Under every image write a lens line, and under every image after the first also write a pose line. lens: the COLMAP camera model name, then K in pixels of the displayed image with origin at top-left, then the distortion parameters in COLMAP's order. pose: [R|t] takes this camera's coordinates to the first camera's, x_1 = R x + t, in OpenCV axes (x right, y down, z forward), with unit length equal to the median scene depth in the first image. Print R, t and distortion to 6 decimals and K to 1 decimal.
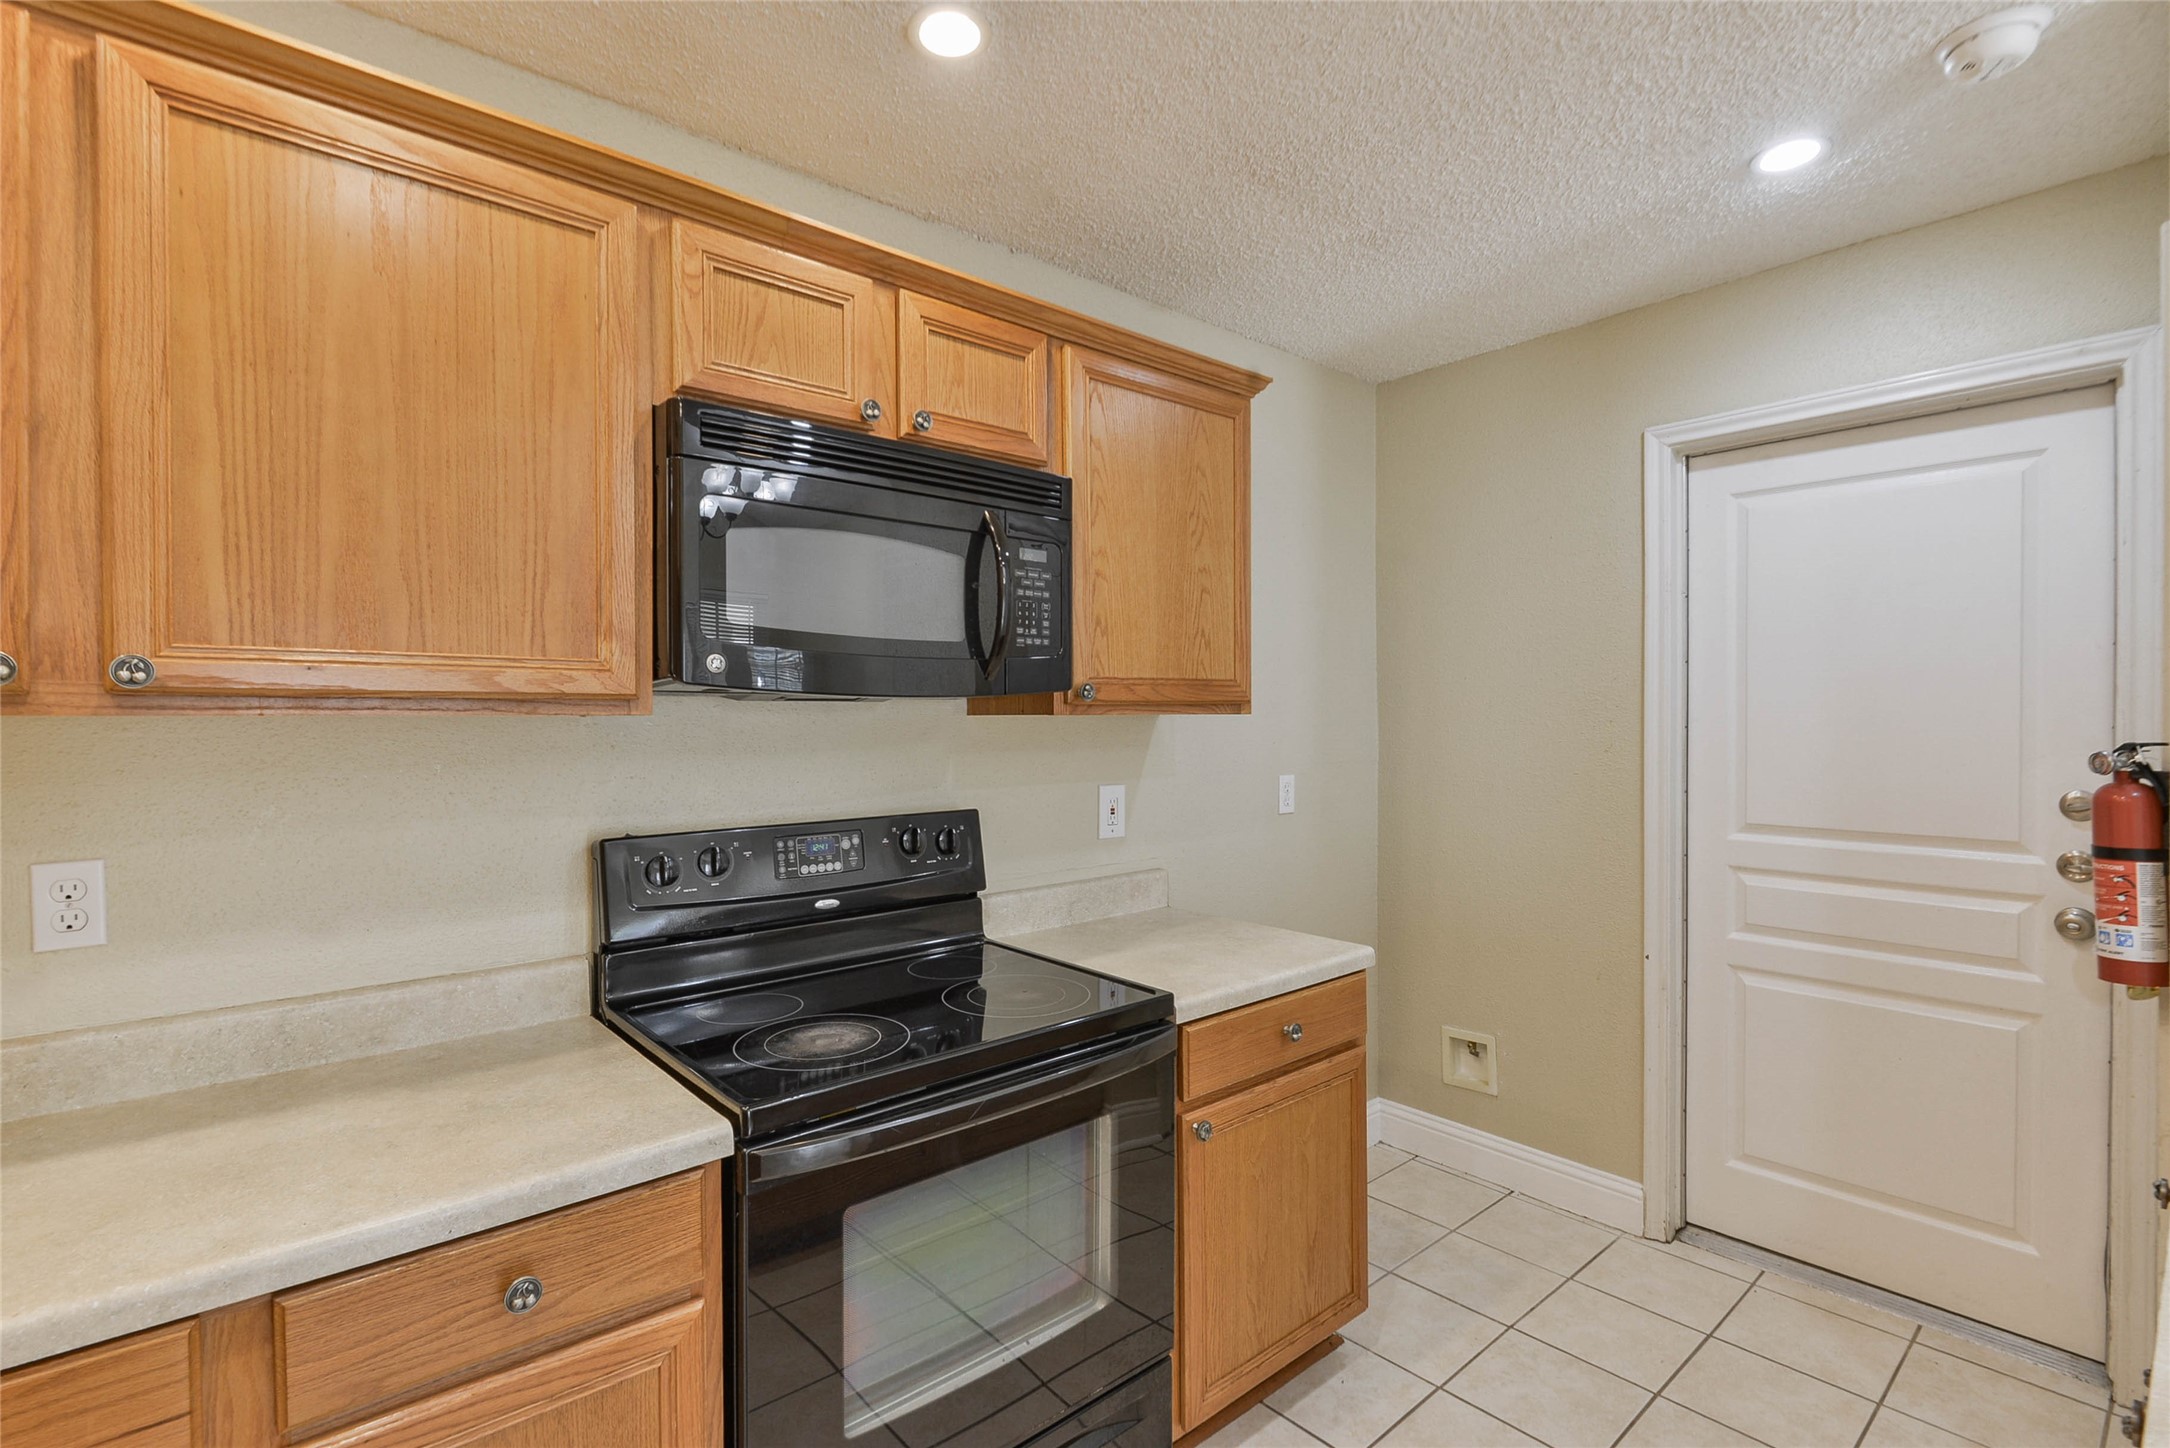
lens RADIAL K [[999.2, 0, 1073.5], [0, 999.2, 724.8], [0, 0, 1]] dist [-0.003489, -0.003368]
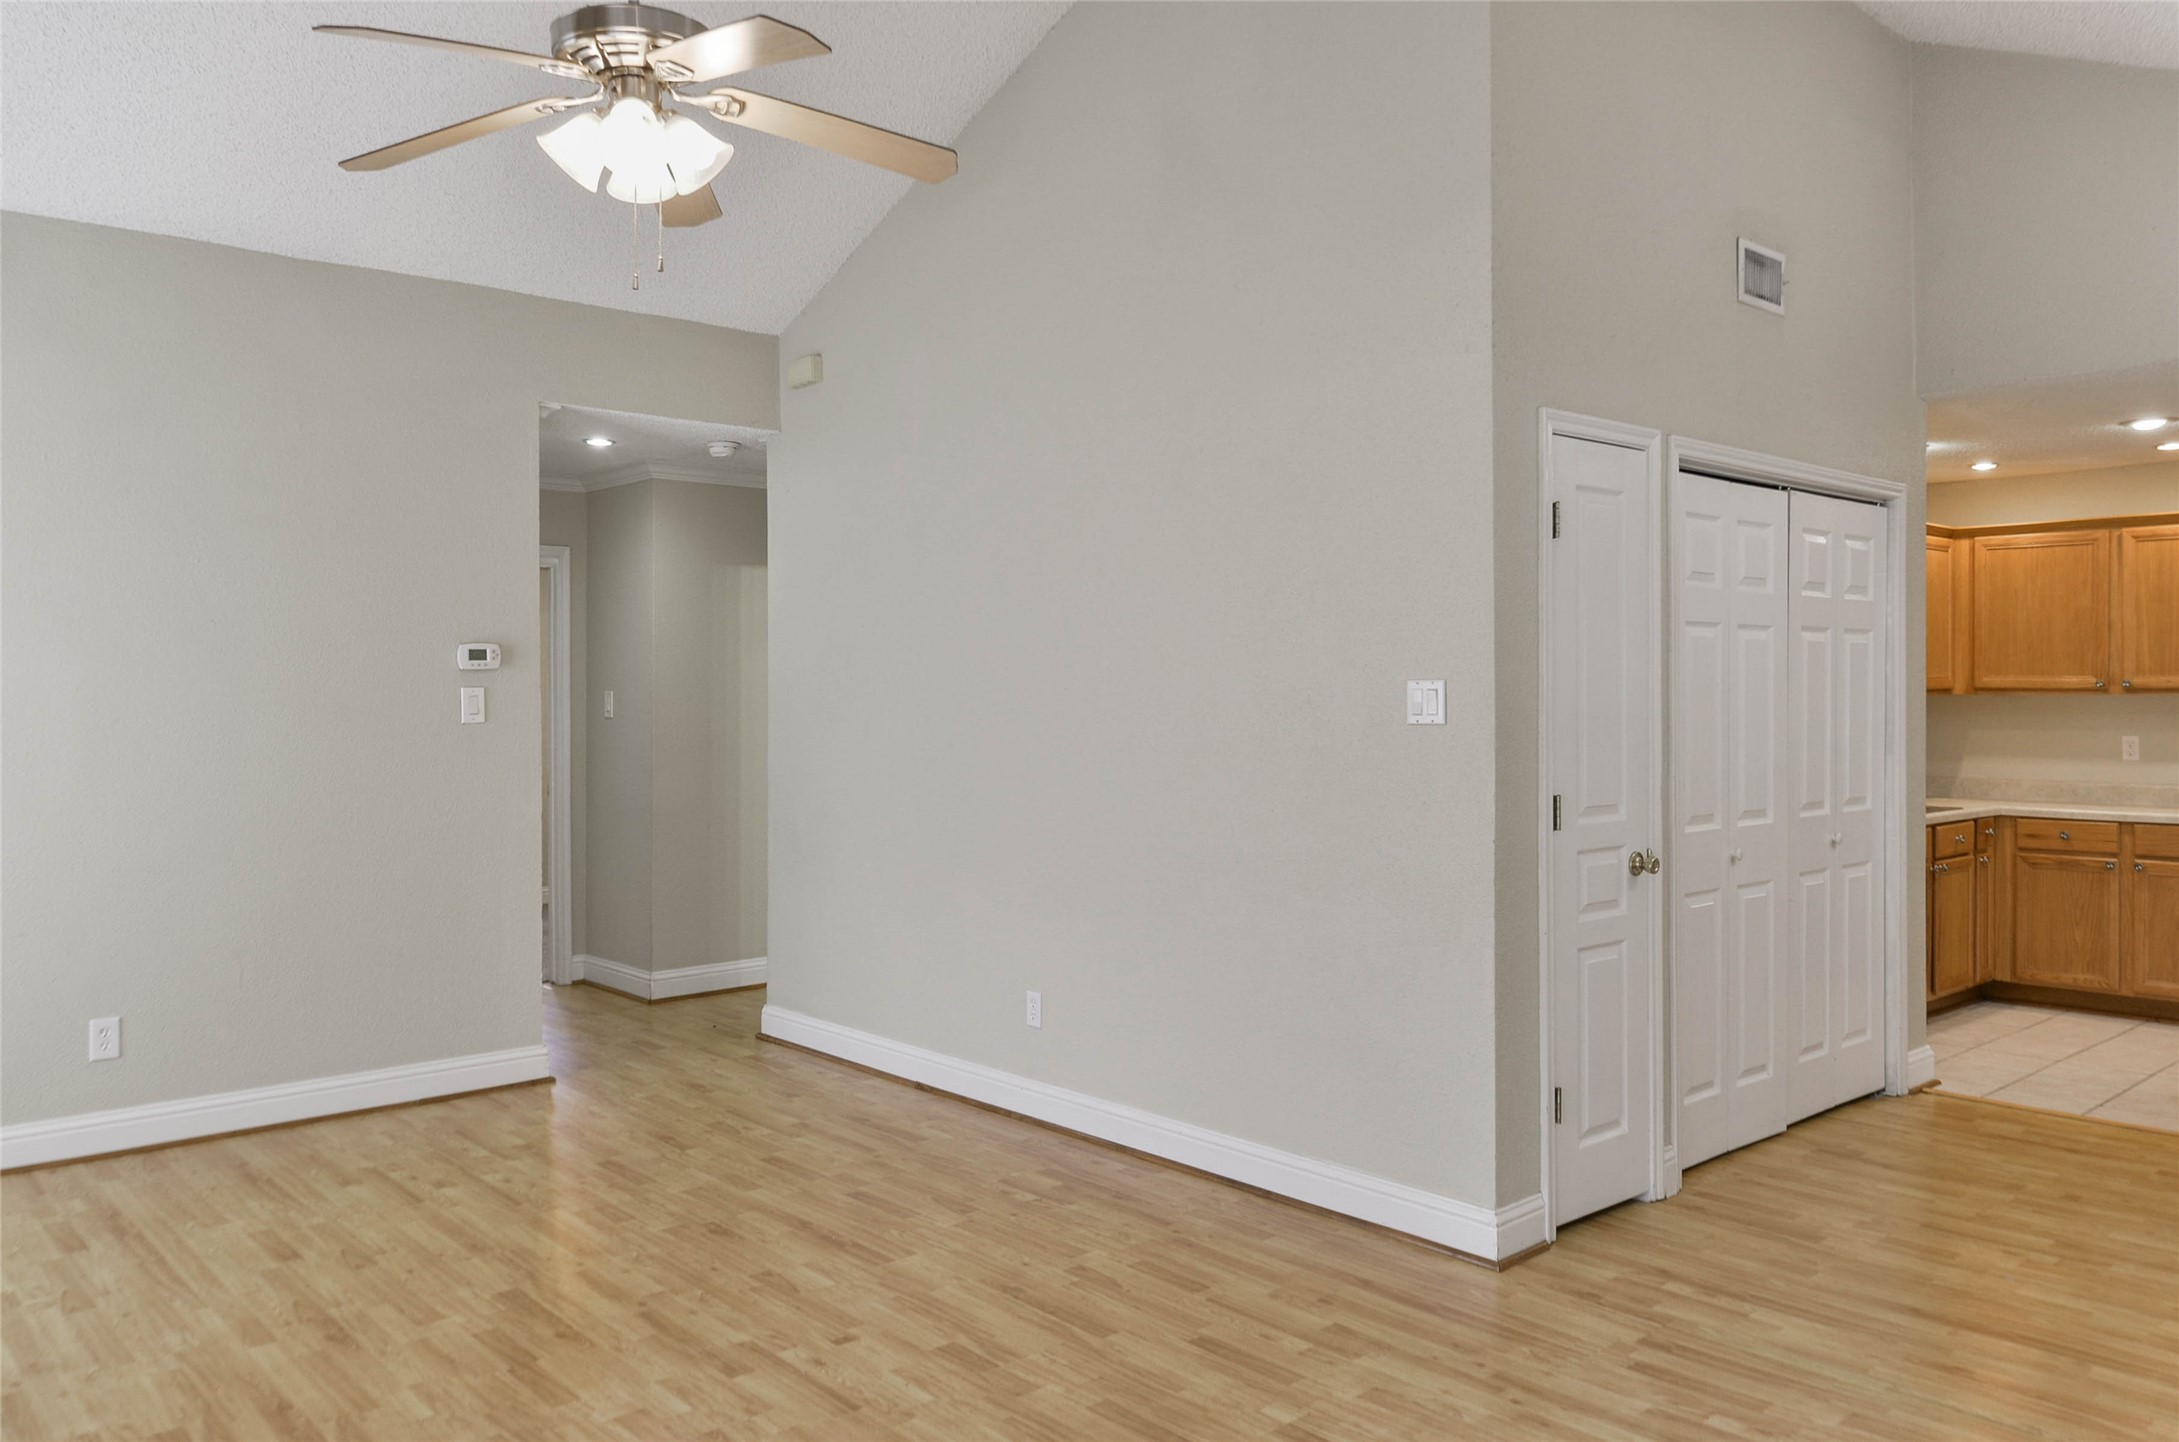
lens RADIAL K [[1564.5, 0, 1084.9], [0, 1564.5, 699.7], [0, 0, 1]] dist [-0.014489, -0.007313]
pose [[-0.005248, 0.002827, -0.999982, 3.376610], [-0.007563, 0.999967, 0.002867, 0.016103], [0.999958, 0.007578, -0.005226, -2.011926]]
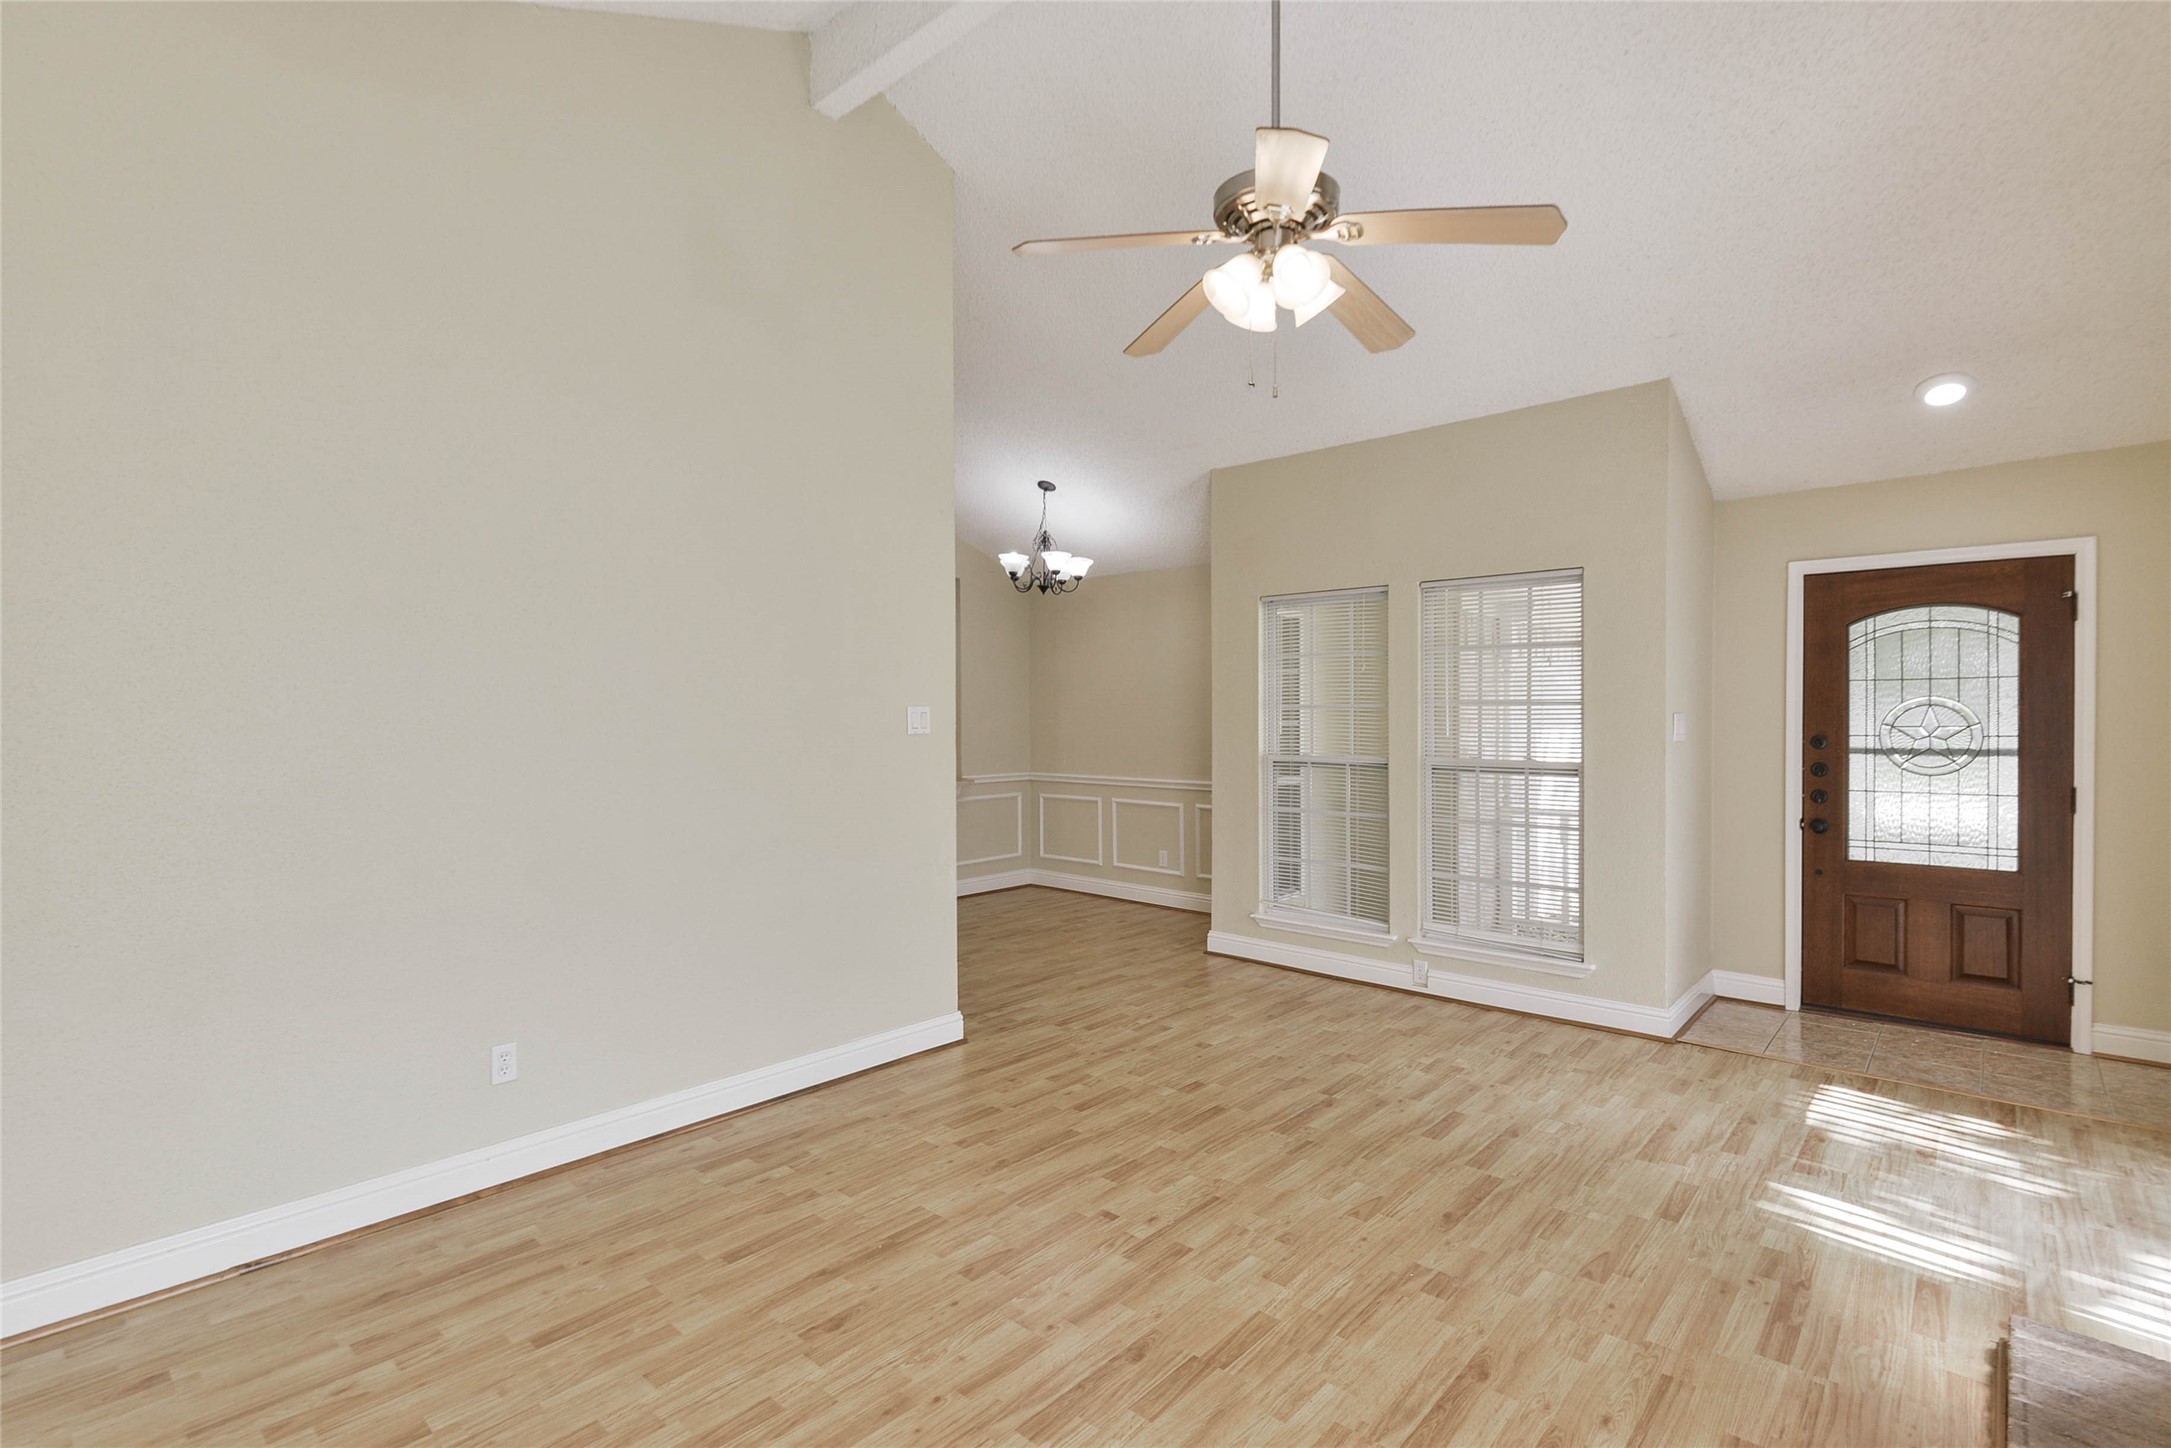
lens RADIAL K [[999.6, 0, 1072.2], [0, 999.6, 728.3], [0, 0, 1]] dist [-0.003489, -0.003368]
pose [[0.996600, -0.006223, 0.082160, 1.354349], [0.005733, 0.999964, 0.006199, 0.033002], [-0.082195, -0.005707, 0.996600, -3.805544]]
